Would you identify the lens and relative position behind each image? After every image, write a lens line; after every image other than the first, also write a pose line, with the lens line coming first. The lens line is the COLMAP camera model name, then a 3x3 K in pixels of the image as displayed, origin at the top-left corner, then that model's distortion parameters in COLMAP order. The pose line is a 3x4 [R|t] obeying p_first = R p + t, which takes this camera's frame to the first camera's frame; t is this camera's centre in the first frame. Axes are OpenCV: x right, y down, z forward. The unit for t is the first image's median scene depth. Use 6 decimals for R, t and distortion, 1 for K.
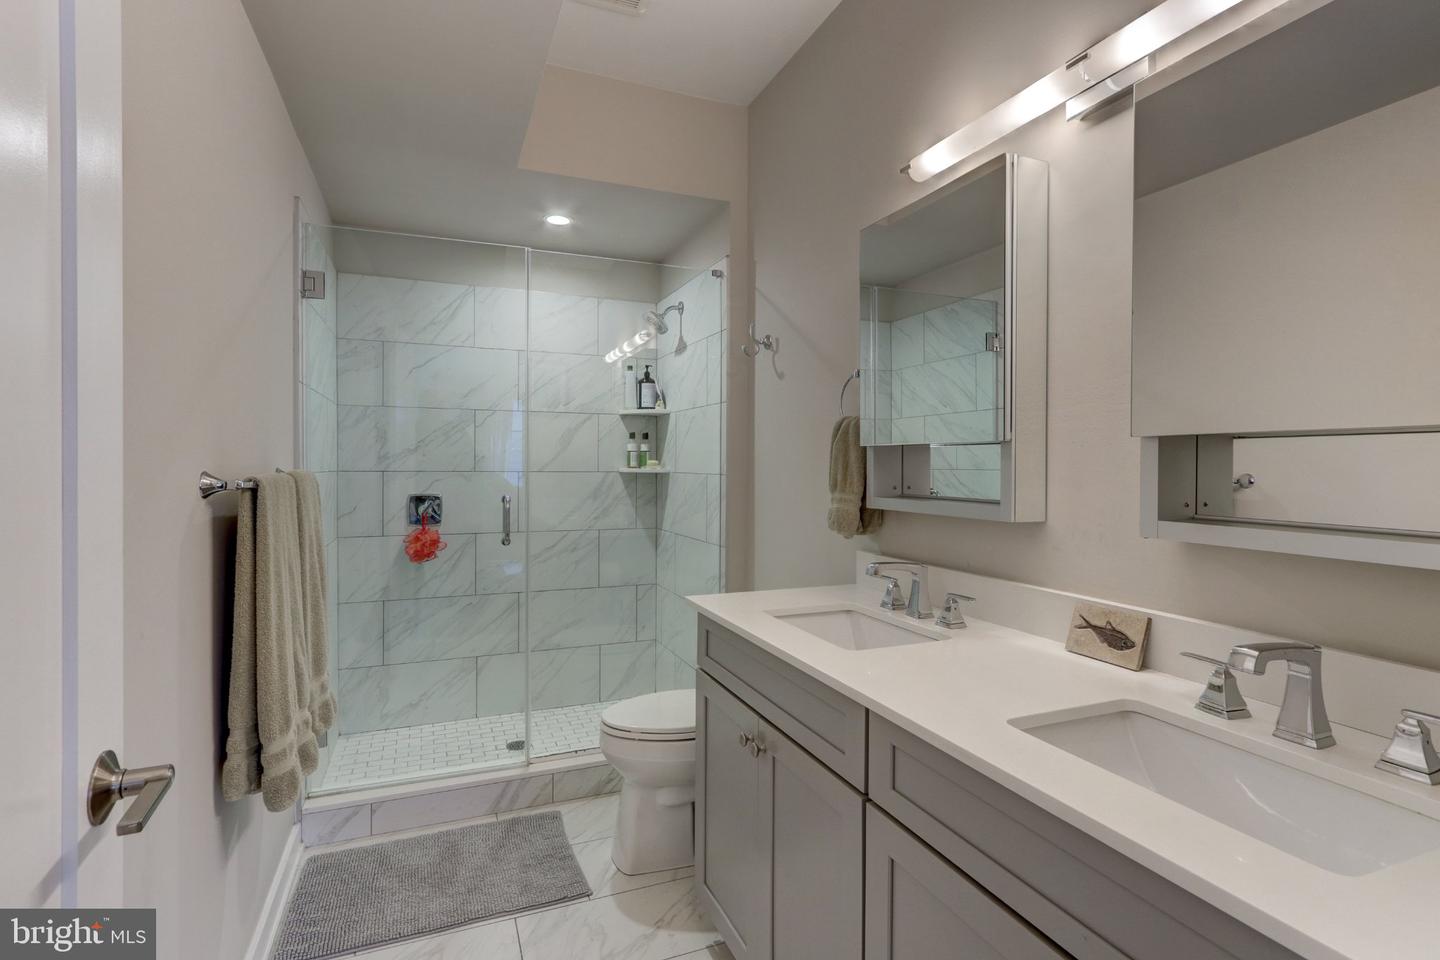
lens RADIAL K [[661.6, 0, 713.5], [0, 661.6, 469.0], [0, 0, 1]] dist [-0.000099, 0.000022]
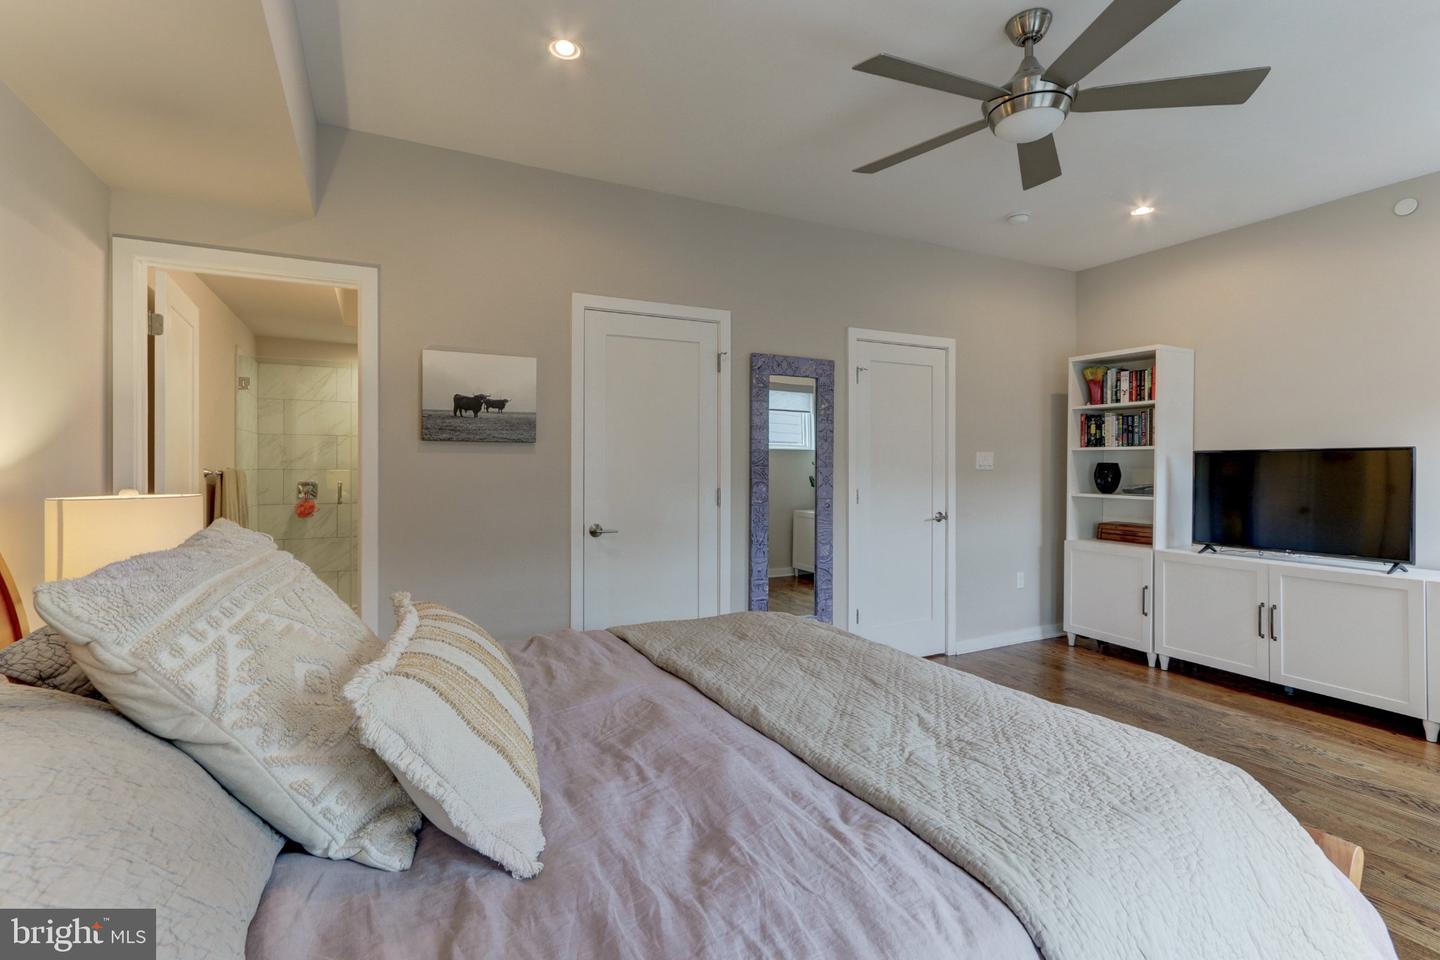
lens RADIAL K [[681.8, 0, 717.1], [0, 681.8, 465.7], [0, 0, 1]] dist [-0.000390, 0.000021]
pose [[0.998649, -0.002087, 0.051914, 0.627335], [0.002257, 0.999992, -0.003216, 0.002413], [-0.051906, 0.003329, 0.998646, -0.994050]]
